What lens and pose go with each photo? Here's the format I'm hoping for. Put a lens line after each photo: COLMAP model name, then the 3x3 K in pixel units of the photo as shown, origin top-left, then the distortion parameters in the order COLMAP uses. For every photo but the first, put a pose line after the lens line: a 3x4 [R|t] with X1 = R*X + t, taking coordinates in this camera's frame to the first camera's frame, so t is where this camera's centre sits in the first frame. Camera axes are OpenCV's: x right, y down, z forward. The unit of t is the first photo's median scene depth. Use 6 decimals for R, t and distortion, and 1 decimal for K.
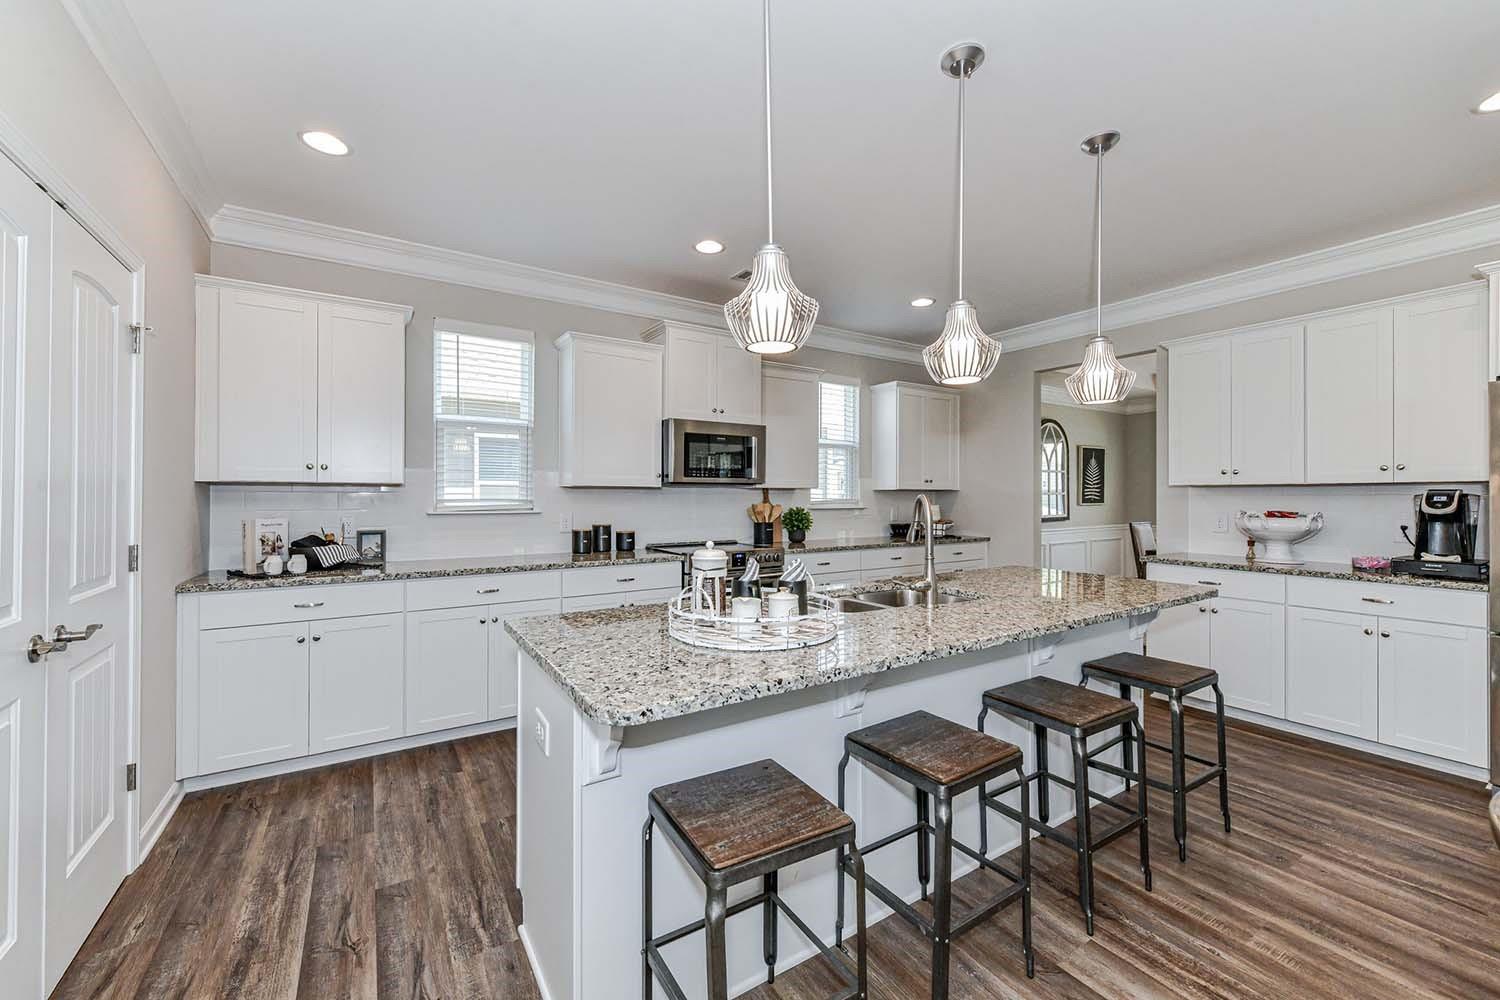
lens RADIAL K [[591.0, 0, 735.7], [0, 591.0, 503.8], [0, 0, 1]] dist [-0.002328, -0.001082]
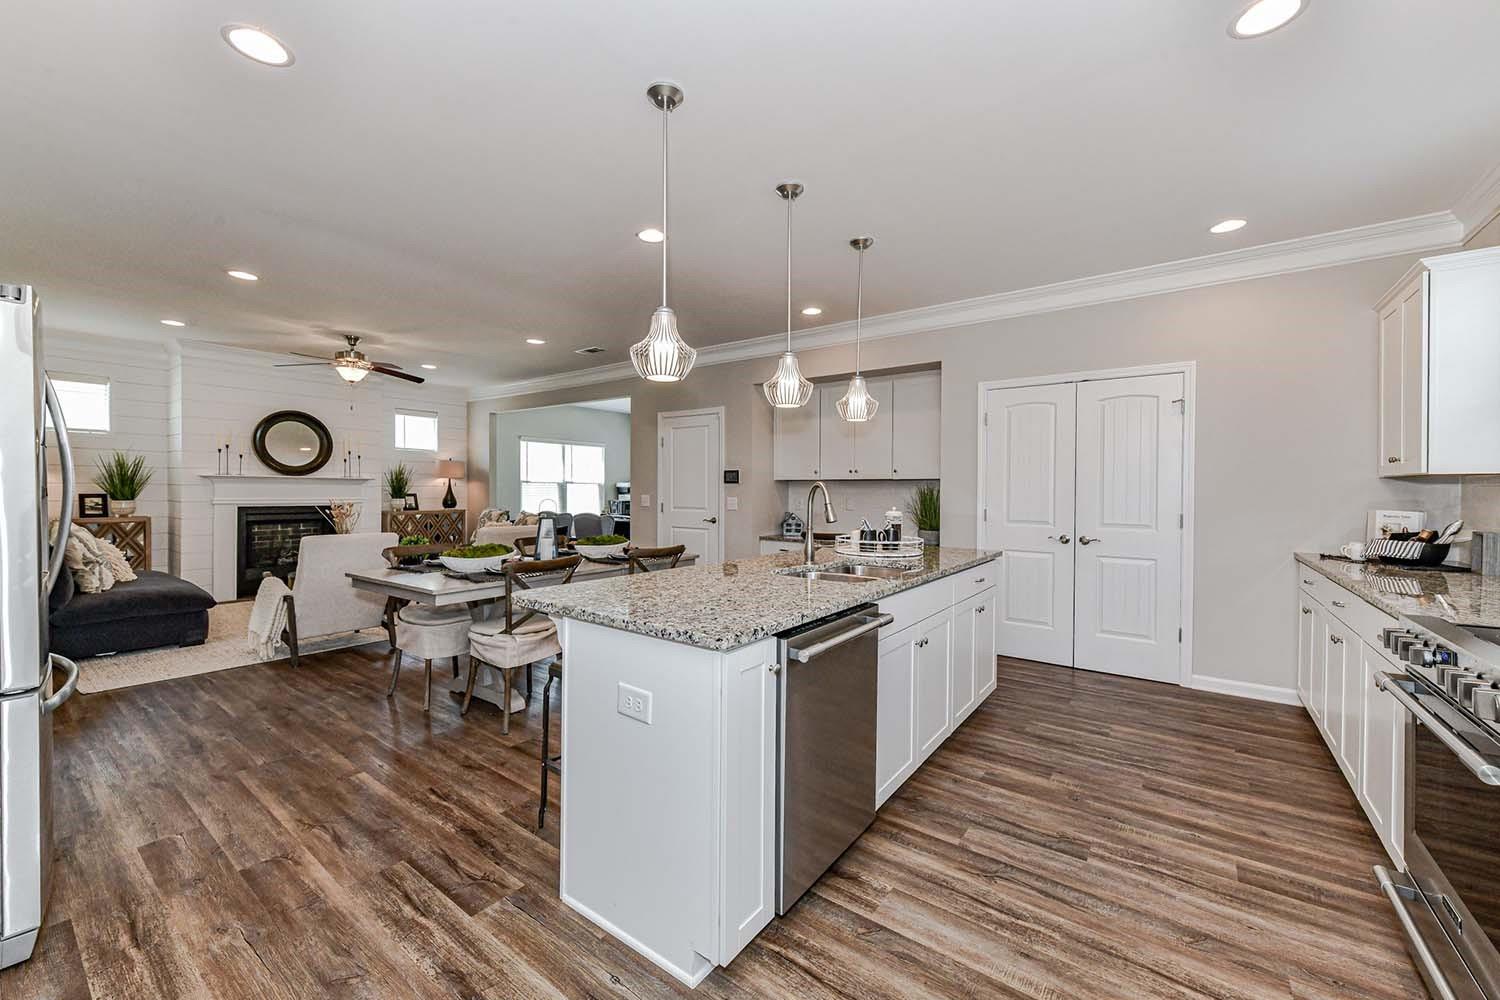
lens RADIAL K [[591.0, 0, 747.8], [0, 591.0, 490.8], [0, 0, 1]] dist [-0.002328, -0.001082]
pose [[-0.928285, -0.010343, -0.371726, 0.555425], [-0.016416, 0.999778, 0.013176, -0.004844], [0.371507, 0.018333, -0.928249, 1.252192]]
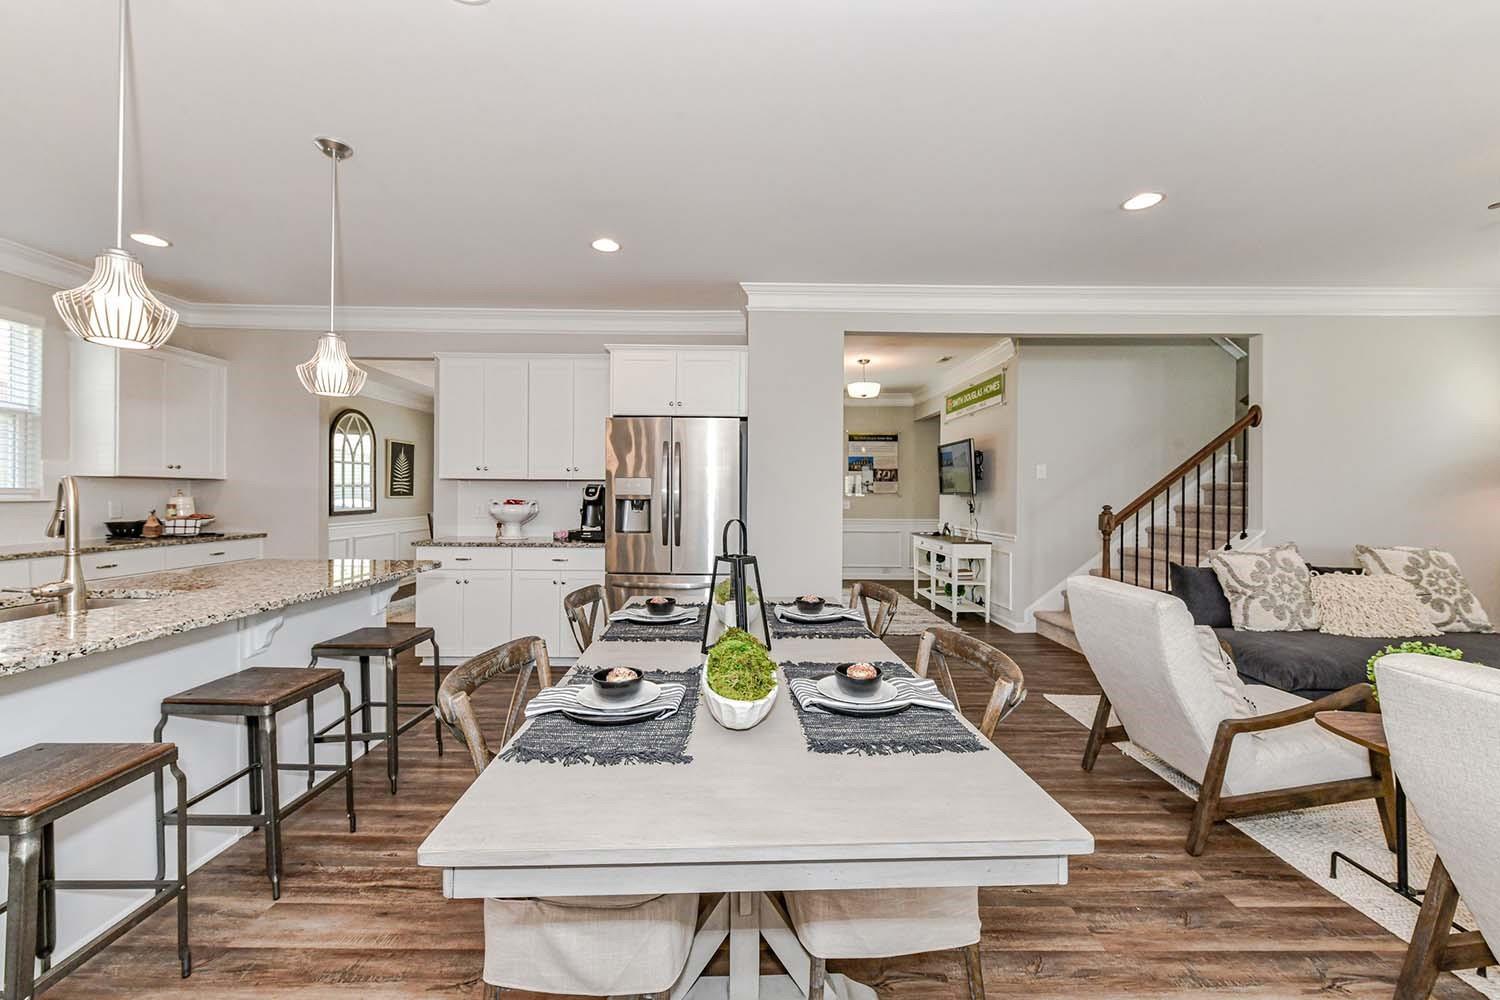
lens RADIAL K [[591.0, 0, 752.1], [0, 591.0, 500.1], [0, 0, 1]] dist [-0.002328, -0.001082]
pose [[0.520155, -0.004381, 0.854061, 0.093232], [0.003826, 0.999989, 0.002799, 0.014339], [-0.854063, 0.001812, 0.520166, -0.163364]]
